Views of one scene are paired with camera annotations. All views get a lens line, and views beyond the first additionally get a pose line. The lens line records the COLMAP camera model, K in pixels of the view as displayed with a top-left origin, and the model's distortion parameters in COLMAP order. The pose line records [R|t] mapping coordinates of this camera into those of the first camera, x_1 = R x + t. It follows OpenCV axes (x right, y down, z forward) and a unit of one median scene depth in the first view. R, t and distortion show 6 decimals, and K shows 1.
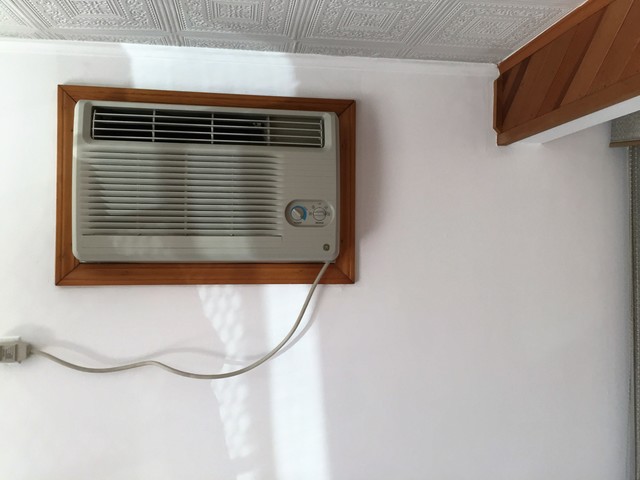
lens RADIAL K [[545.2, 0, 320.0], [0, 545.2, 240.0], [0, 0, 1]] dist [0.059752, -0.000008]
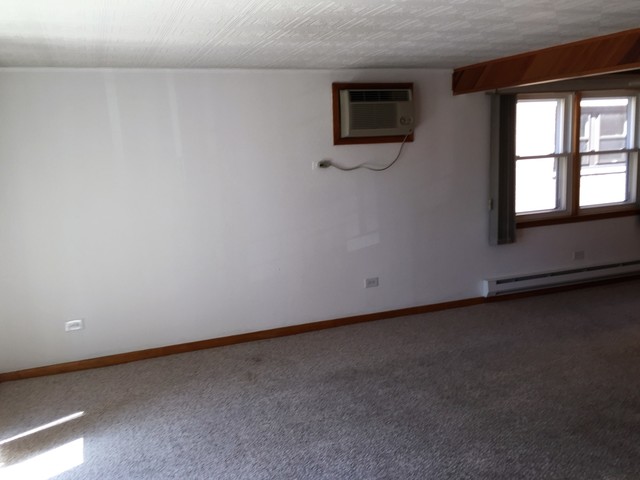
lens RADIAL K [[575.7, 0, 320.0], [0, 575.7, 240.0], [0, 0, 1]] dist [0.000192, -0.025837]
pose [[0.978266, -0.069840, 0.195238, -1.265839], [0.032819, 0.981853, 0.186785, -0.005329], [-0.204740, -0.176318, 0.962805, -2.427494]]
